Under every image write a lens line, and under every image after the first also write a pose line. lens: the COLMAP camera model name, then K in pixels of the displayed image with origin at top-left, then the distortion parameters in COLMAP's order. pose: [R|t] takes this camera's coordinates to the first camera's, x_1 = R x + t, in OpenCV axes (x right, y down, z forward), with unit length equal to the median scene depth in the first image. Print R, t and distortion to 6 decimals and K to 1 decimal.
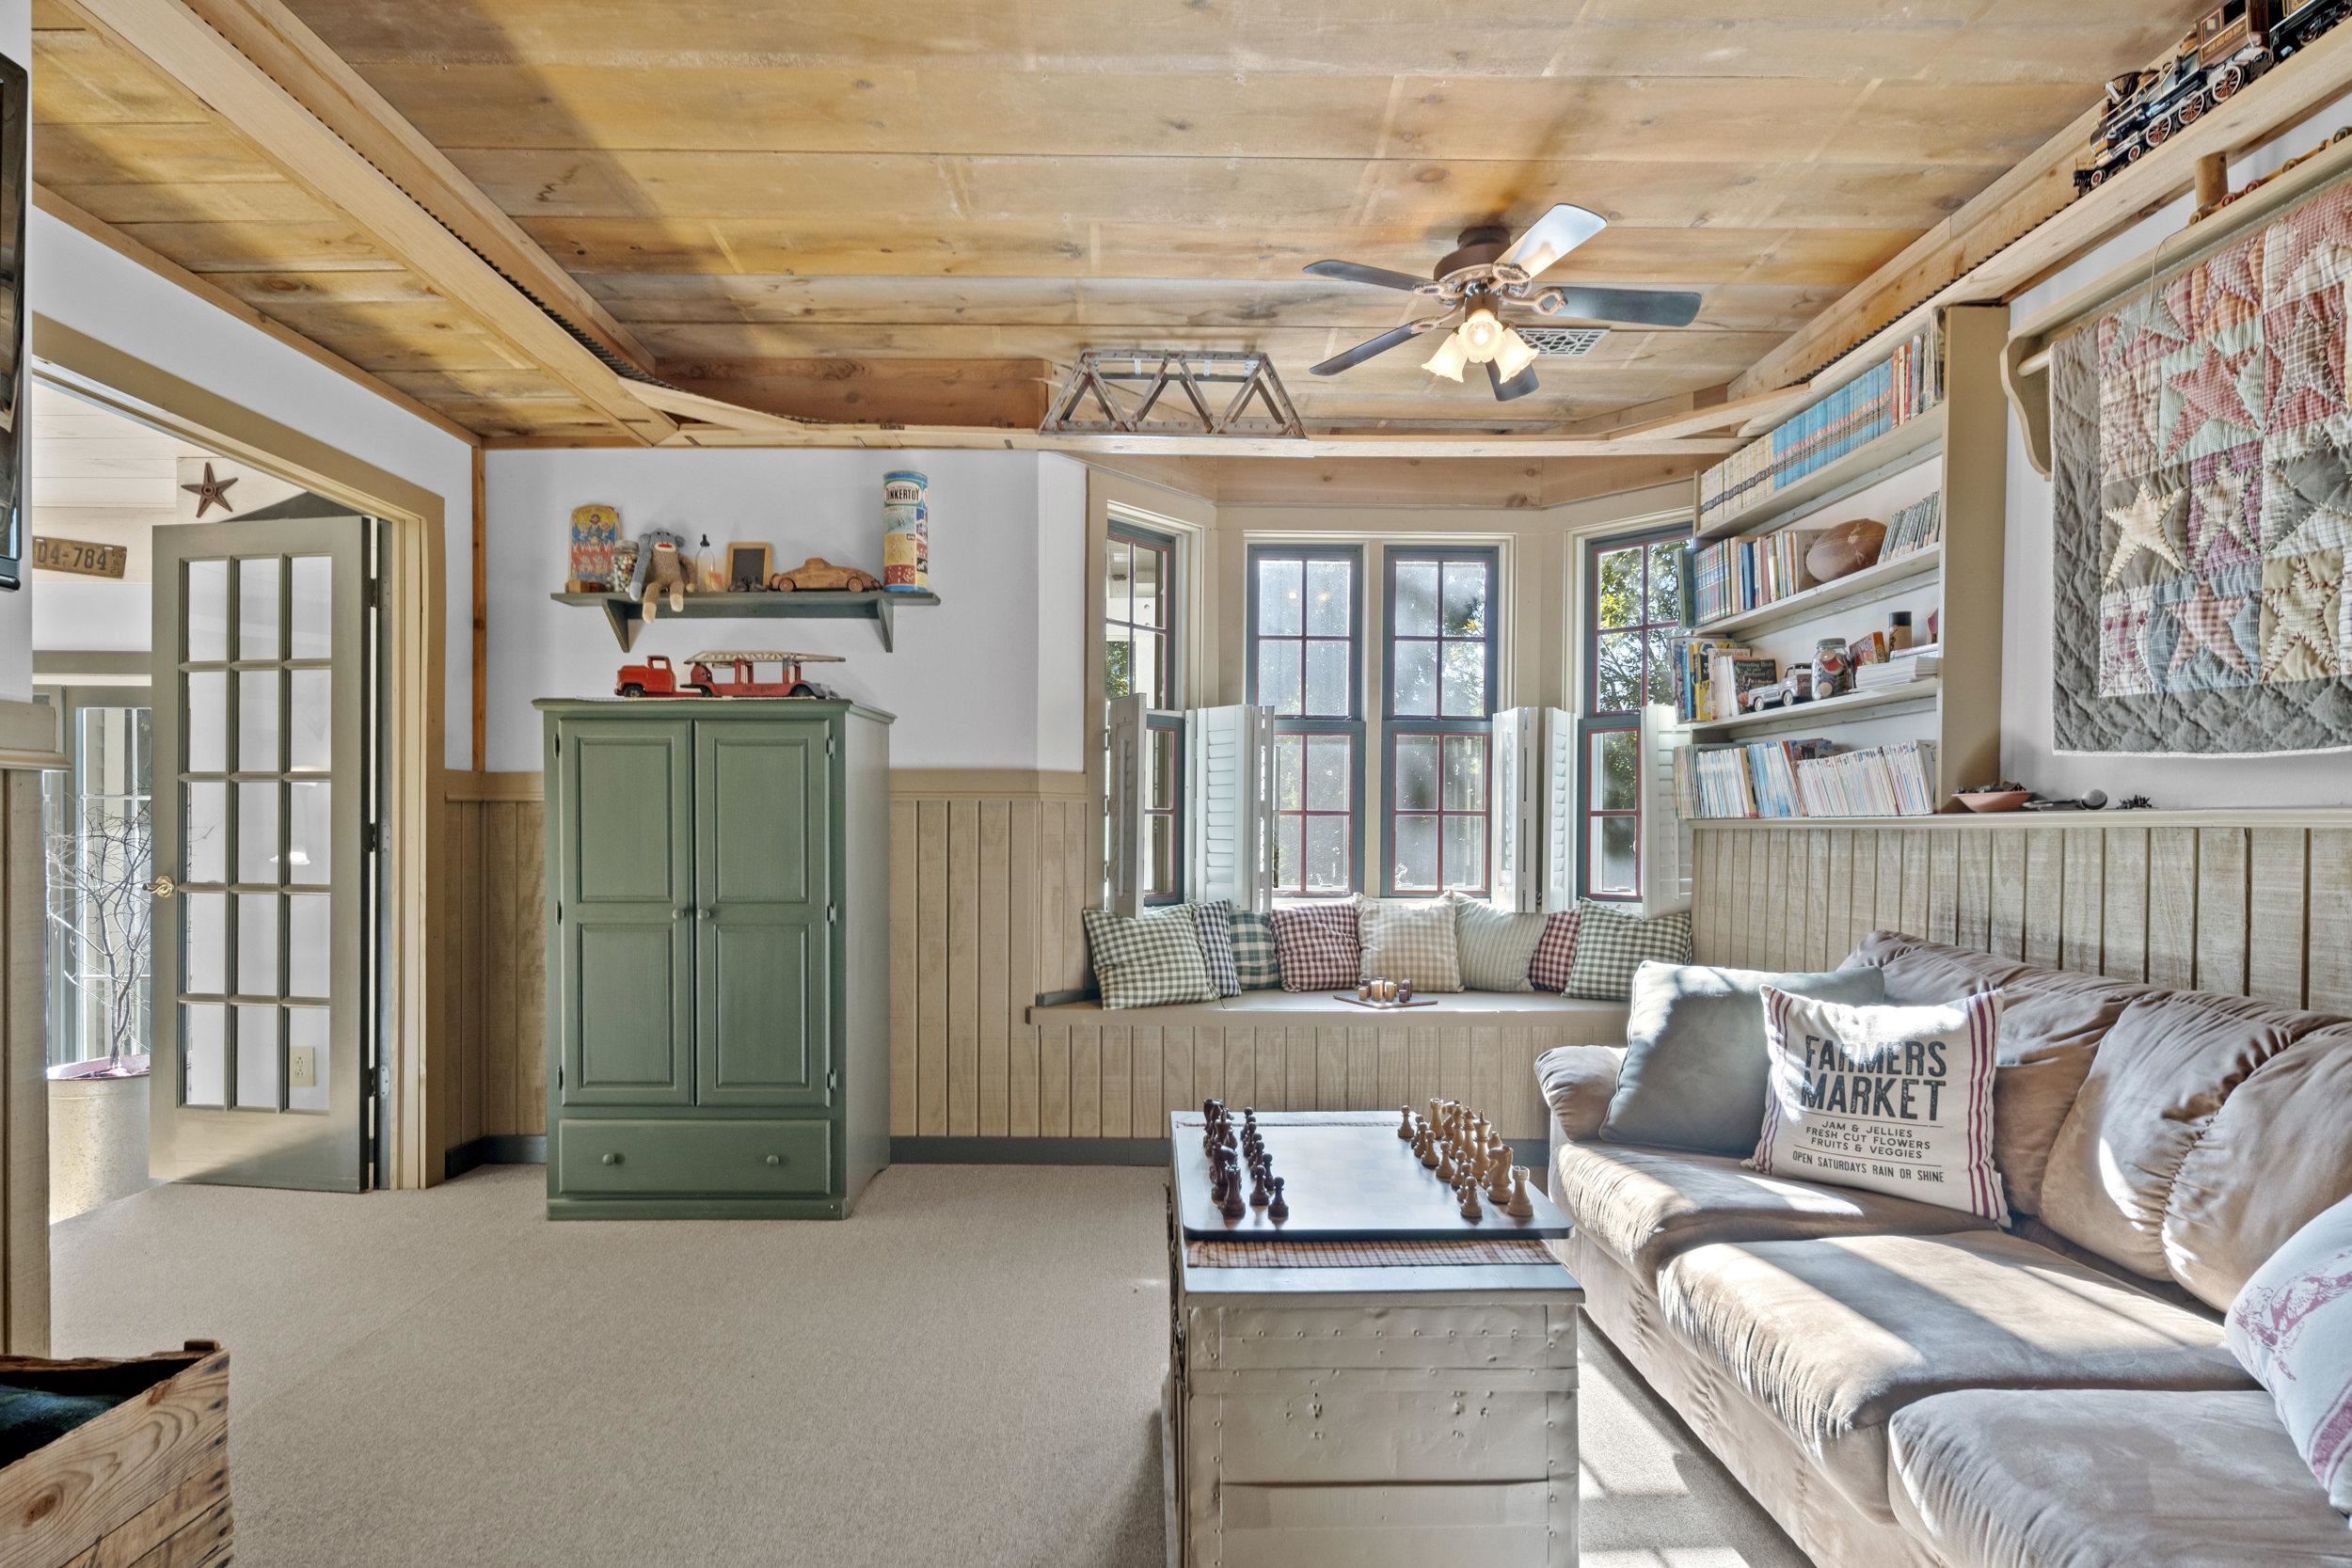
lens RADIAL K [[1133.8, 0, 1166.7], [0, 1133.8, 817.2], [0, 0, 1]] dist [0.001398, -0.006103]
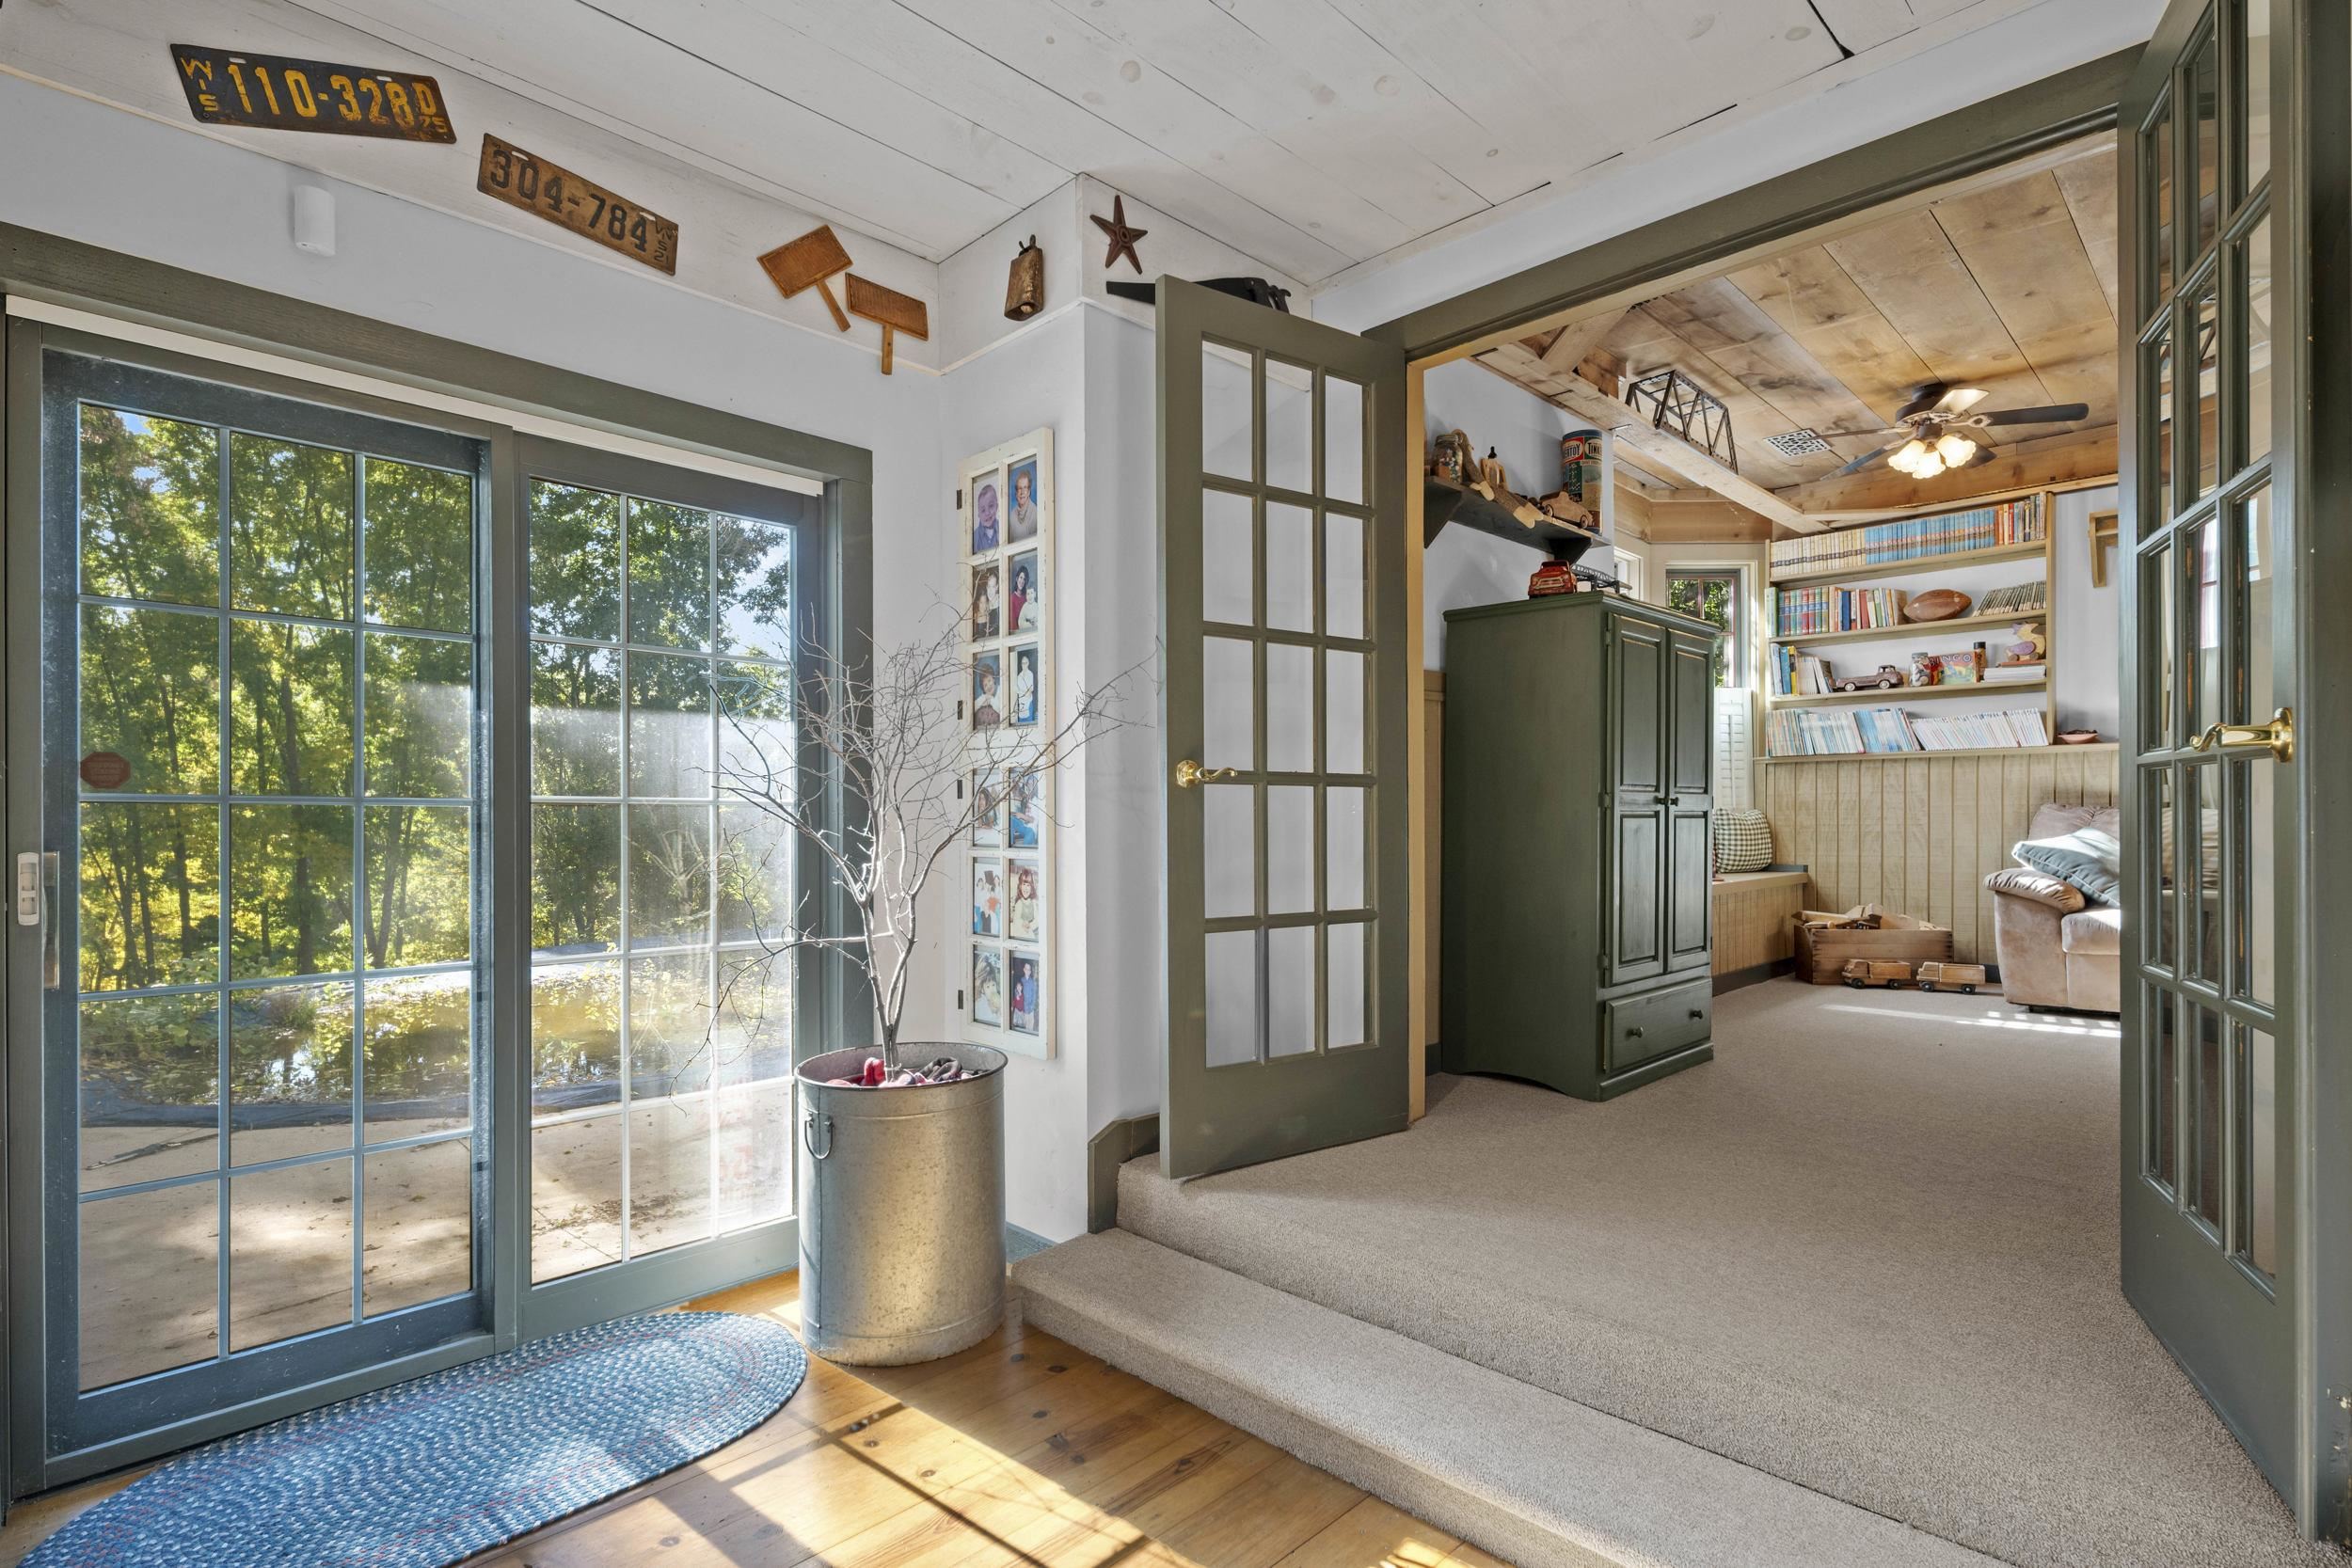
lens RADIAL K [[1133.8, 0, 1166.7], [0, 1133.8, 817.2], [0, 0, 1]] dist [0.001398, -0.006103]
pose [[0.719001, -0.004894, 0.694992, -1.403236], [0.005562, 0.999984, 0.001287, 0.089271], [-0.694987, 0.002940, 0.719016, 0.478971]]
